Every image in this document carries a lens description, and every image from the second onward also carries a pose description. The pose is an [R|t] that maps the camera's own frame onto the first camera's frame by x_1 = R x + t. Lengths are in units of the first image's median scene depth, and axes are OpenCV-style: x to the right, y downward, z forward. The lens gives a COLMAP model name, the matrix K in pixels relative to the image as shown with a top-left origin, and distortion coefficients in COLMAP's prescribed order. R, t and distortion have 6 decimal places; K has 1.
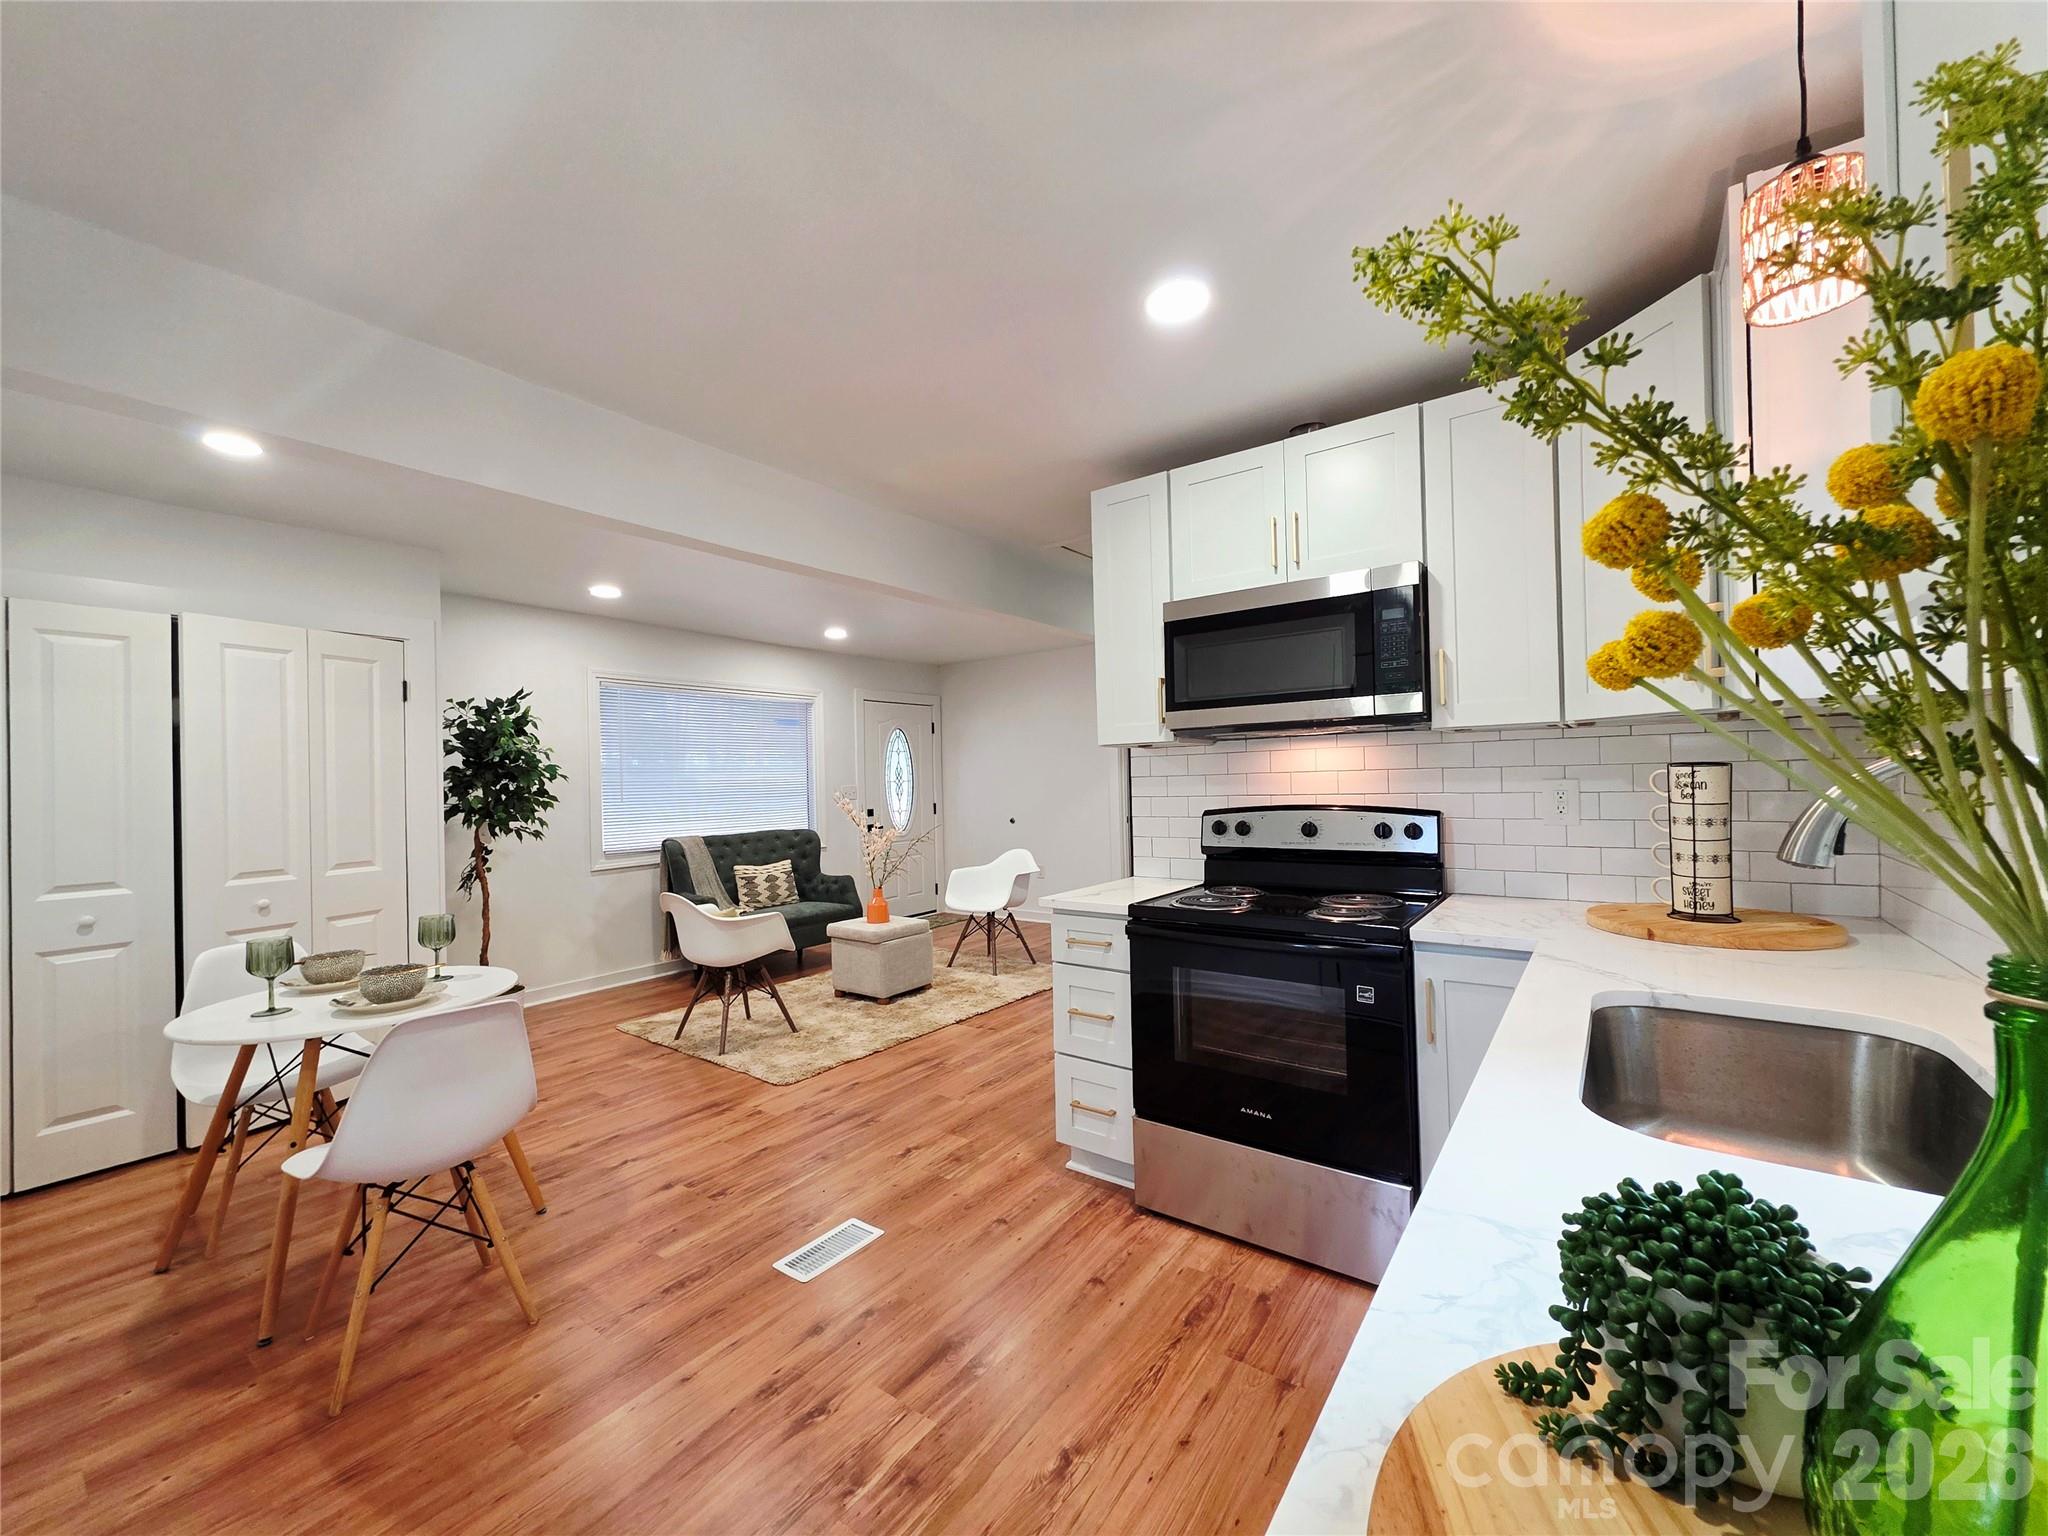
lens RADIAL K [[812.6, 0, 1006.9], [0, 812.6, 790.5], [0, 0, 1]] dist [0.006715, -0.000191]
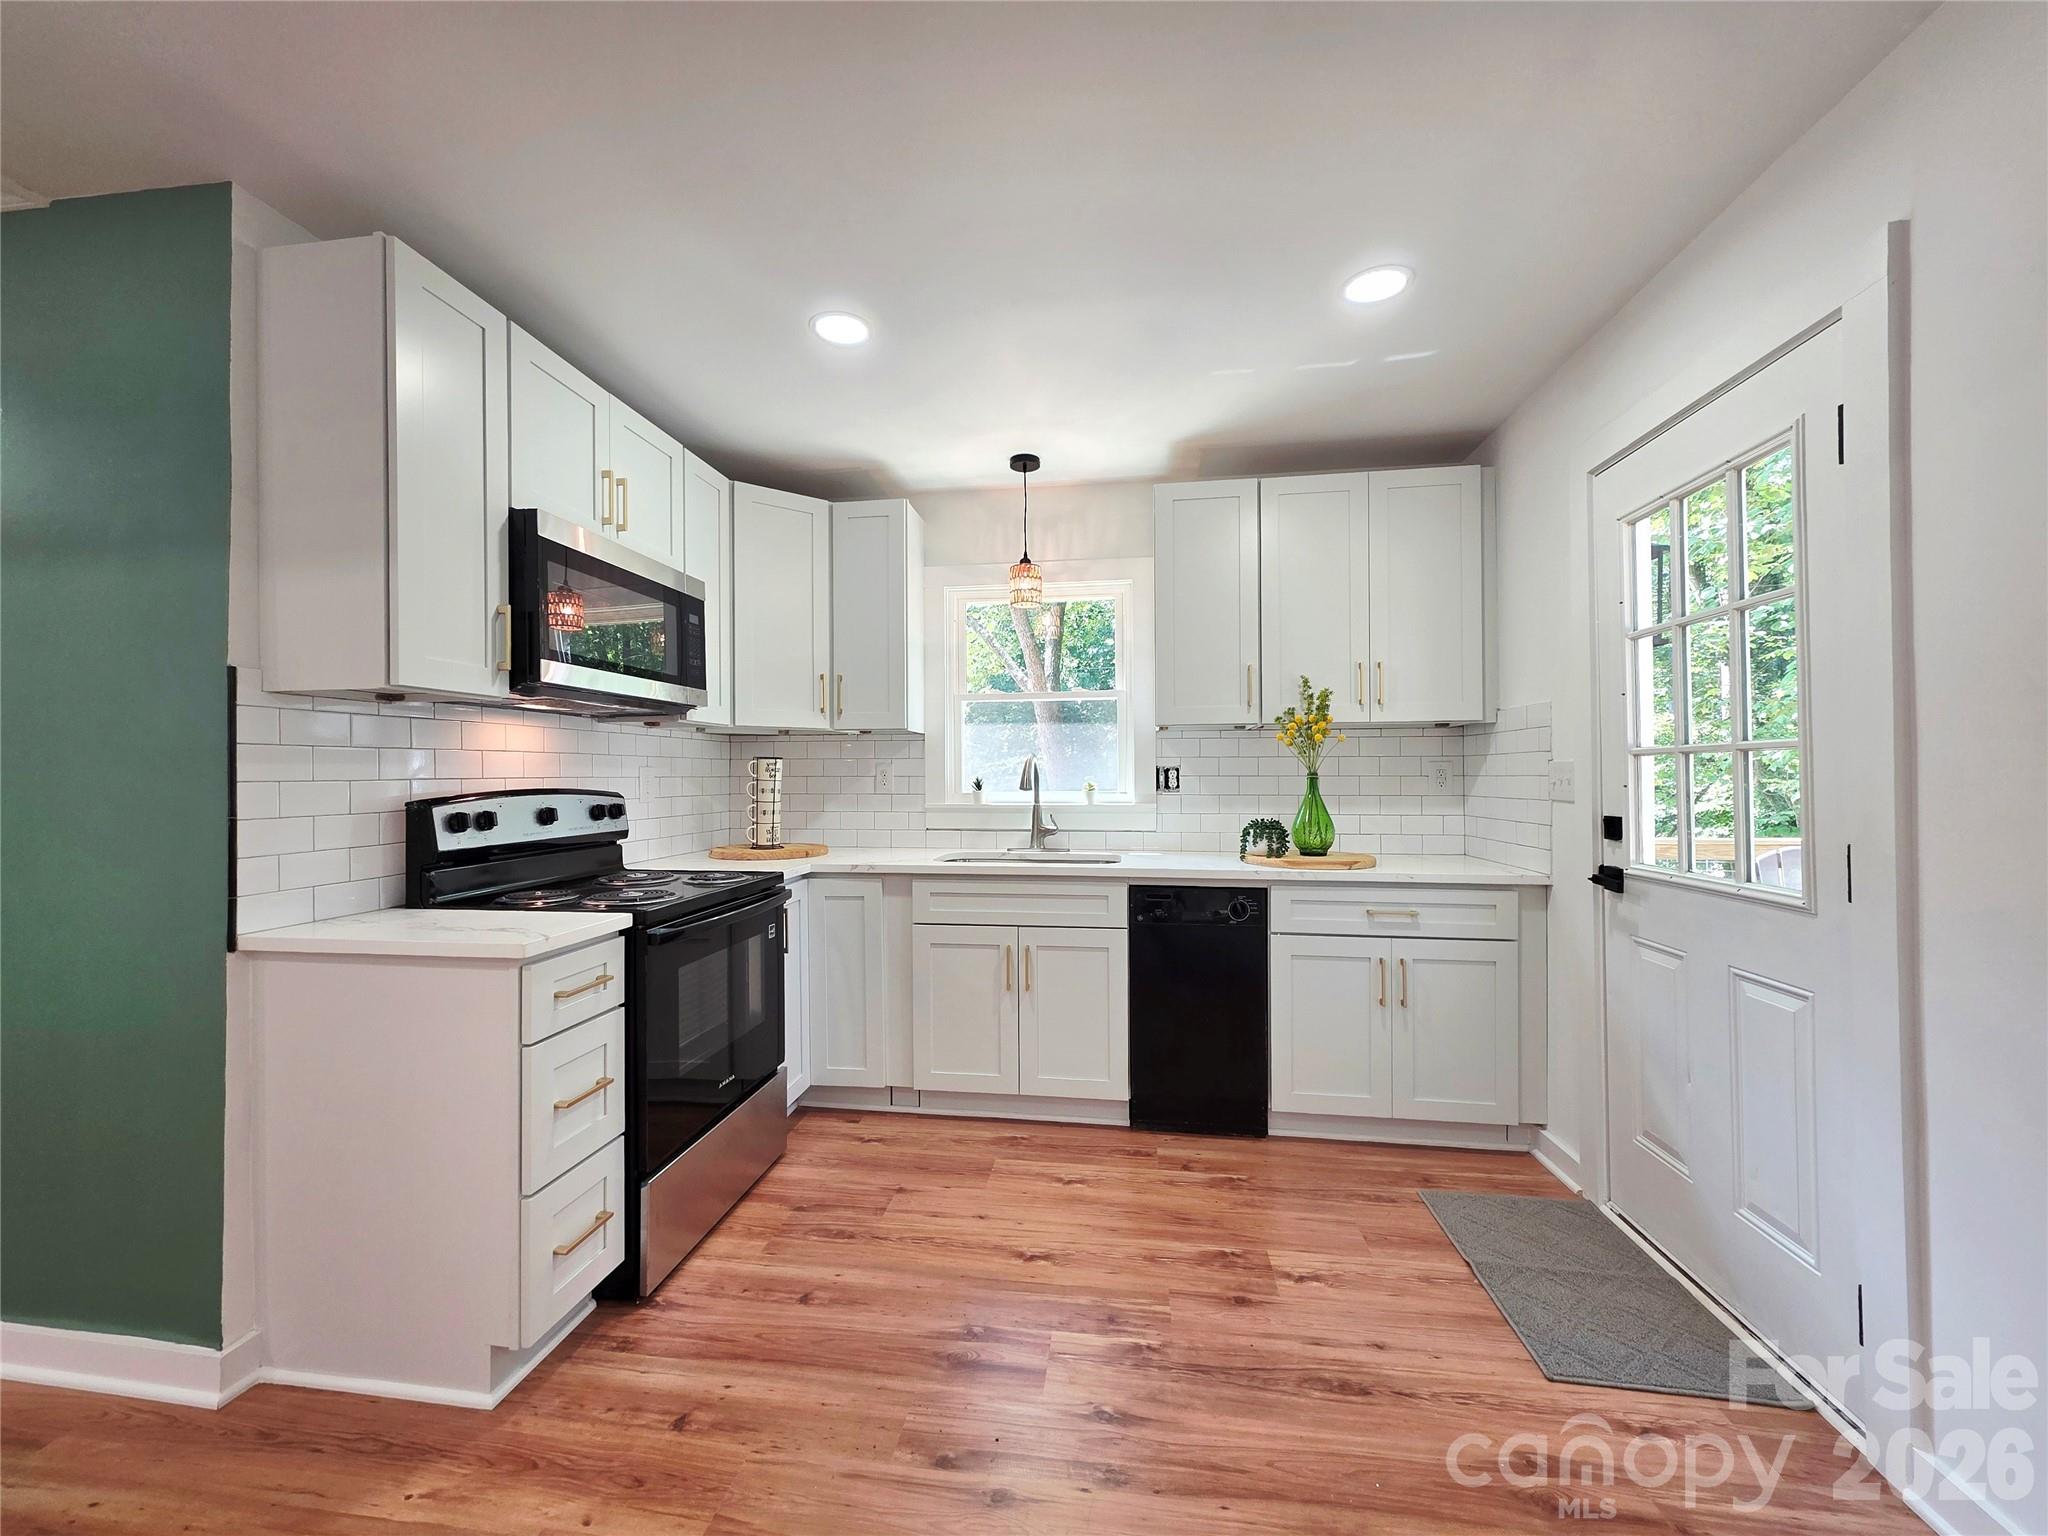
lens RADIAL K [[812.6, 0, 1017.5], [0, 812.6, 774.0], [0, 0, 1]] dist [0.006715, -0.000191]
pose [[-0.482106, 0.028273, 0.875656, -0.638112], [0.028894, 0.999449, -0.016362, 0.031167], [-0.875636, 0.017413, -0.482657, 0.956419]]
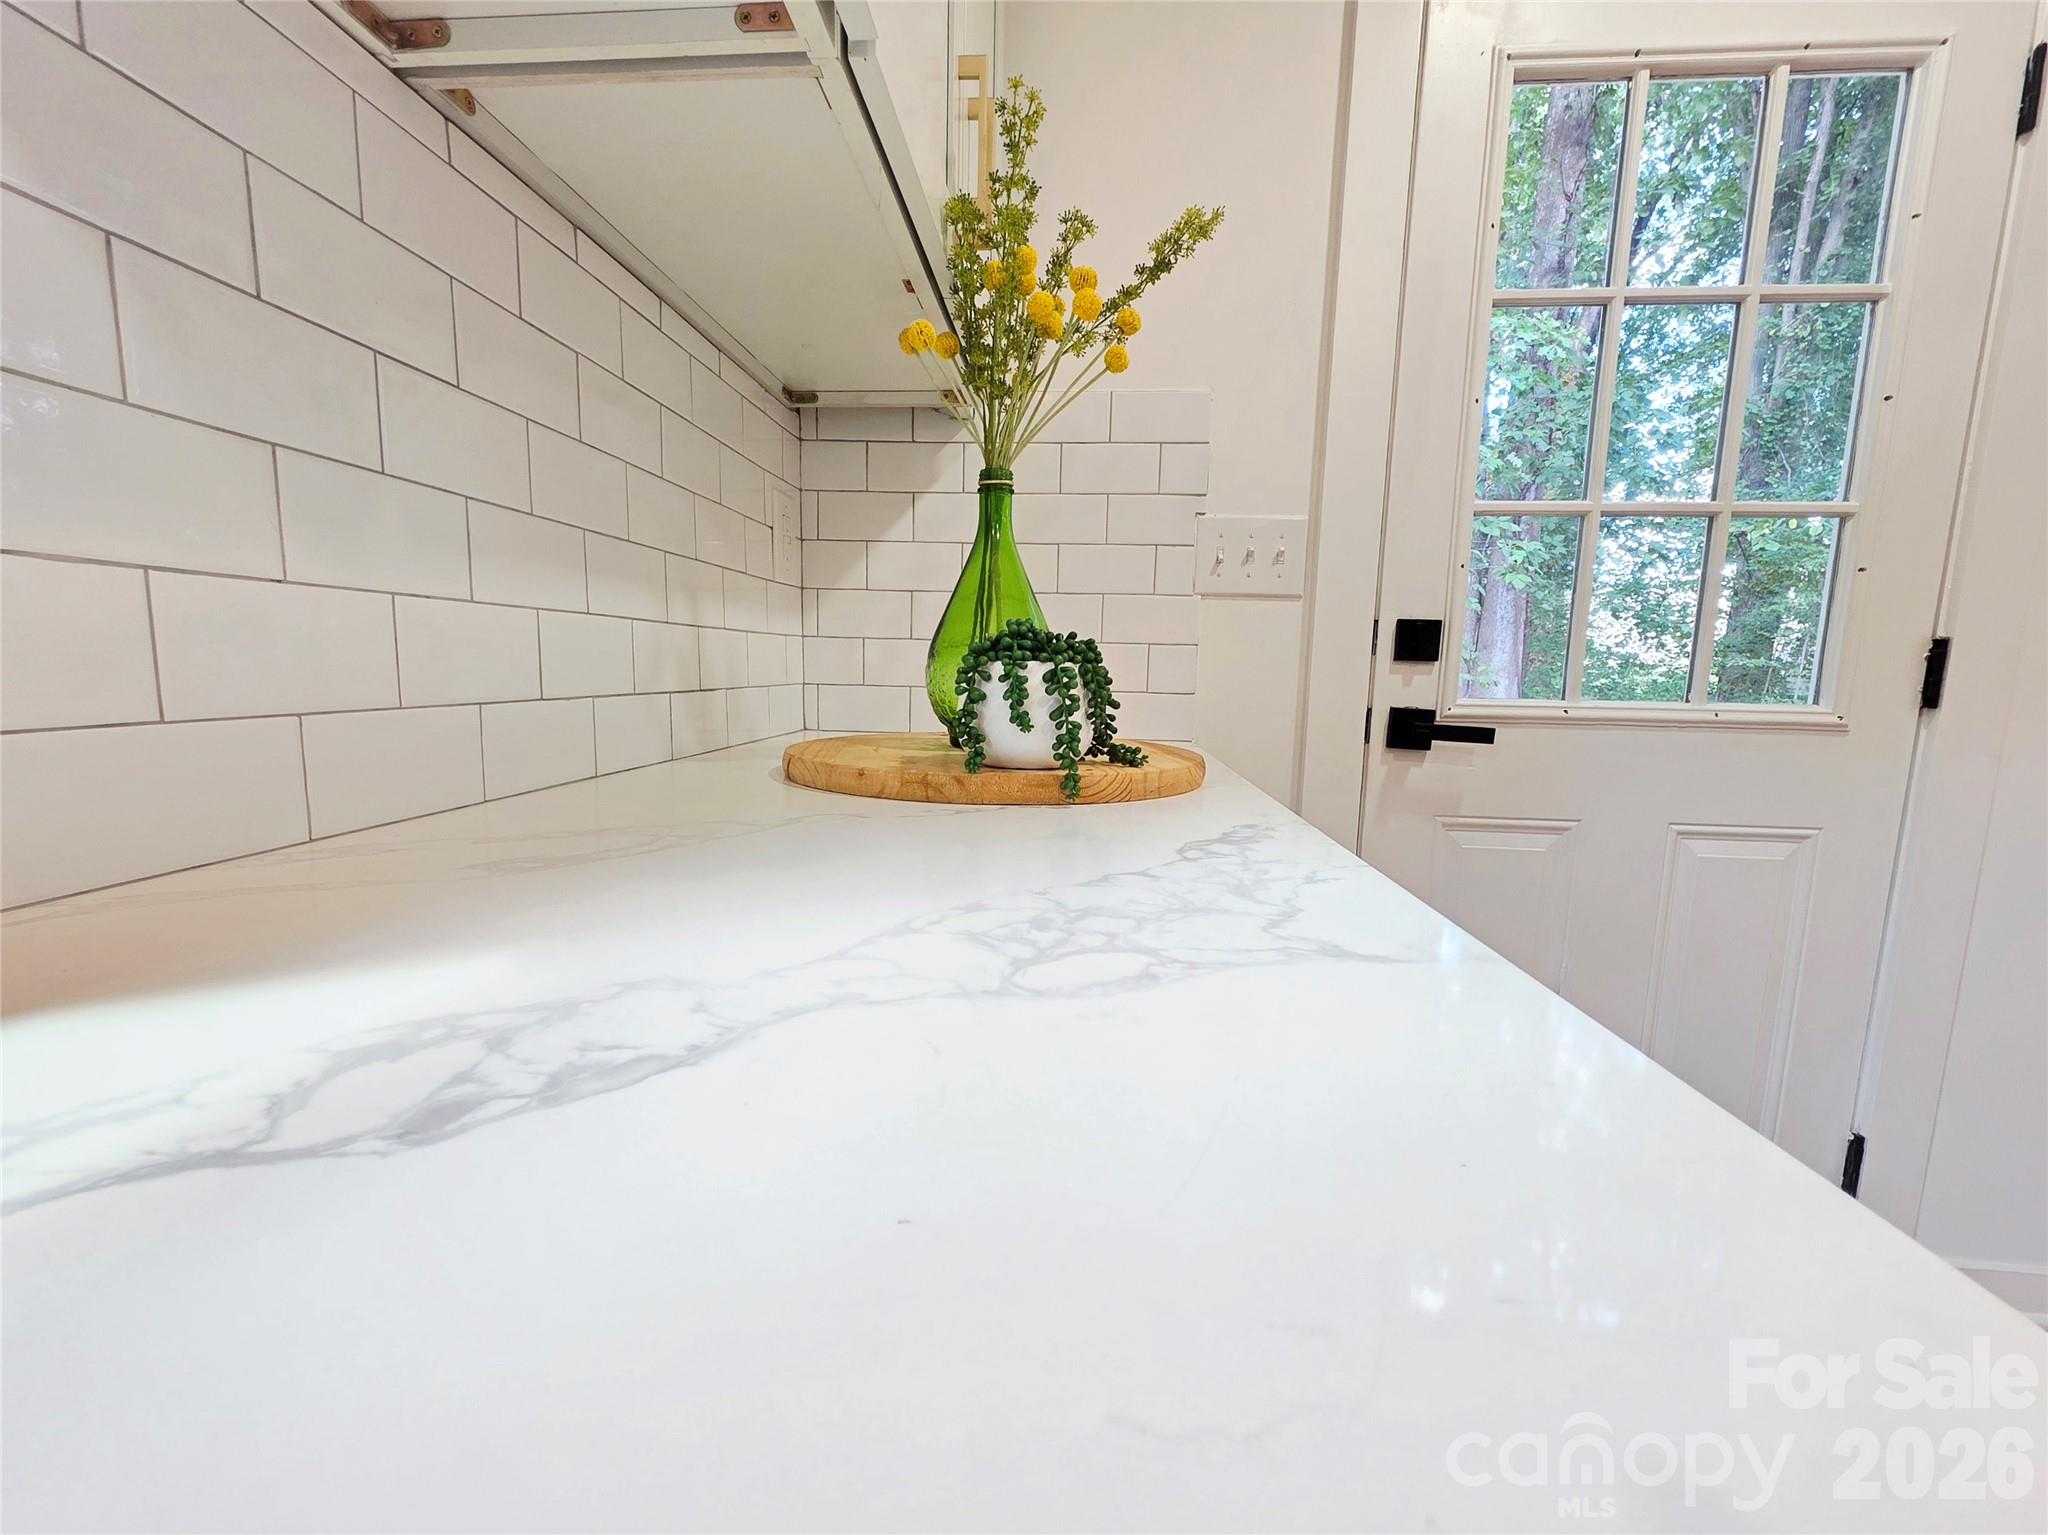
lens RADIAL K [[812.6, 0, 1021.8], [0, 812.6, 753.6], [0, 0, 1]] dist [0.006715, -0.000191]
pose [[-0.838450, 0.065244, -0.541059, 0.252459], [-0.008759, 0.991066, 0.133081, 0.094324], [0.544908, 0.116321, -0.830388, 0.303498]]
